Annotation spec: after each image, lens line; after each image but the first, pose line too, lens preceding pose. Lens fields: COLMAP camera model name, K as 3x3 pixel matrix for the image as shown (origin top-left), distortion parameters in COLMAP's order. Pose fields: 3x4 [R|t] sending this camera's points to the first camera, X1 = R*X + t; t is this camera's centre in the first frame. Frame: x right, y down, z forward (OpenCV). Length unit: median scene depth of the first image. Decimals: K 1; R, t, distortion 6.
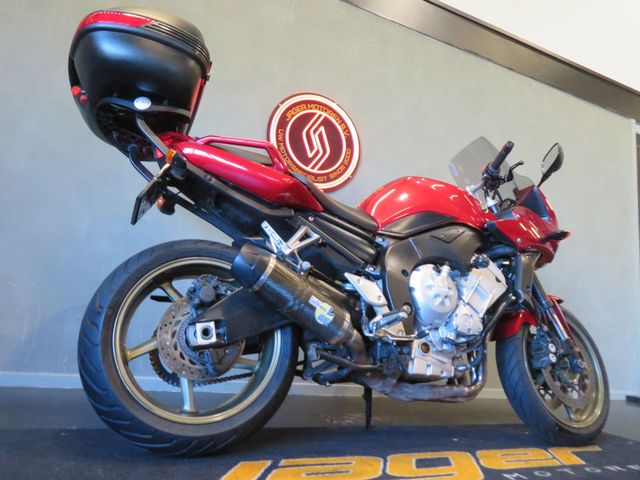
lens RADIAL K [[457.3, 0, 320.0], [0, 457.3, 240.0], [0, 0, 1]] dist [-0.004220, 0.006145]
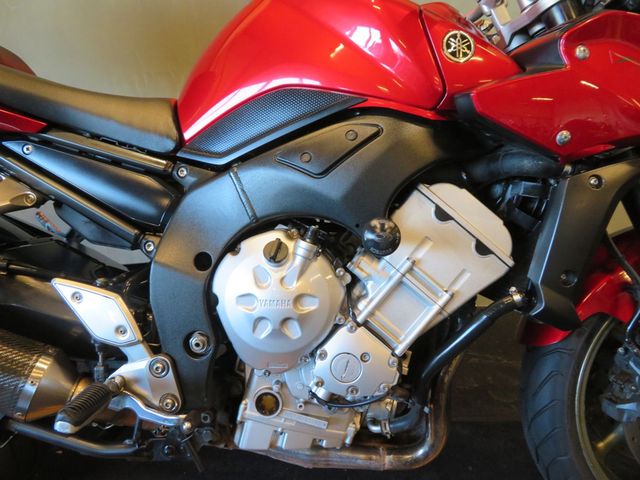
lens RADIAL K [[457.3, 0, 320.0], [0, 457.3, 240.0], [0, 0, 1]] dist [-0.004220, 0.006145]
pose [[0.890434, 0.045061, -0.452876, 0.477390], [0.161194, 0.899354, 0.406422, -0.106139], [0.425610, -0.434893, 0.793552, 0.692071]]
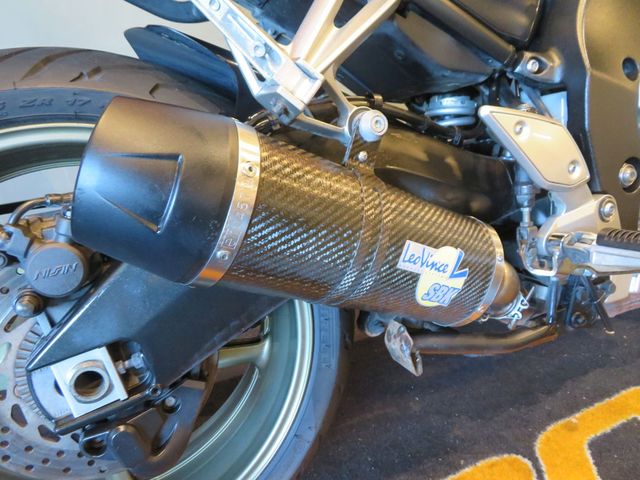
lens RADIAL K [[461.4, 0, 316.9], [0, 461.4, 239.4], [0, 0, 1]] dist [-0.001112, -0.008415]
pose [[0.994721, -0.087583, -0.053483, -0.047095], [0.102540, 0.827610, 0.551858, -0.038809], [-0.004070, -0.554428, 0.832222, 0.620307]]
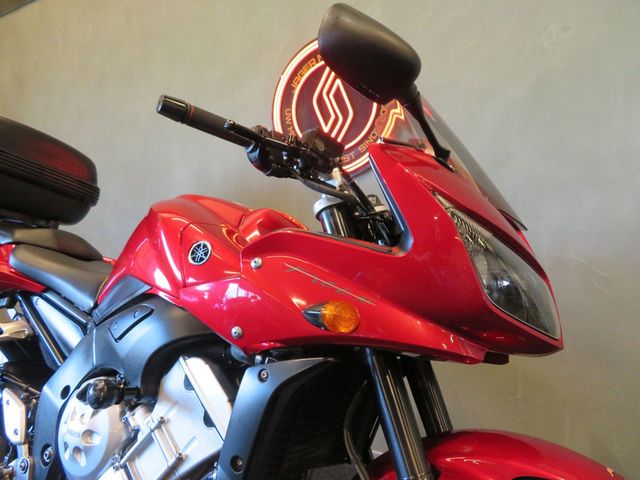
lens RADIAL K [[461.4, 0, 316.9], [0, 461.4, 239.4], [0, 0, 1]] dist [-0.001112, -0.008415]
pose [[0.574419, -0.082255, -0.814418, 0.892088], [0.197196, 0.979541, 0.040153, -0.087370], [0.794454, -0.183665, 0.578887, 0.928633]]
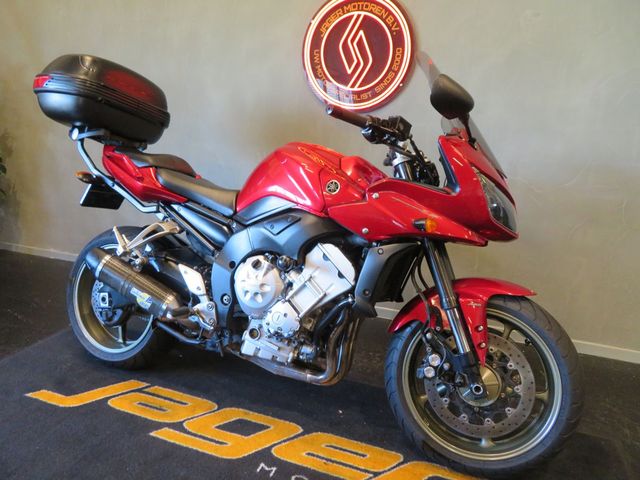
lens RADIAL K [[457.3, 0, 320.0], [0, 457.3, 240.0], [0, 0, 1]] dist [-0.004220, 0.006145]
pose [[0.677111, 0.110147, -0.727591, 1.054817], [0.166808, 0.940024, 0.297541, -0.253384], [0.716726, -0.322836, 0.618127, 0.506042]]
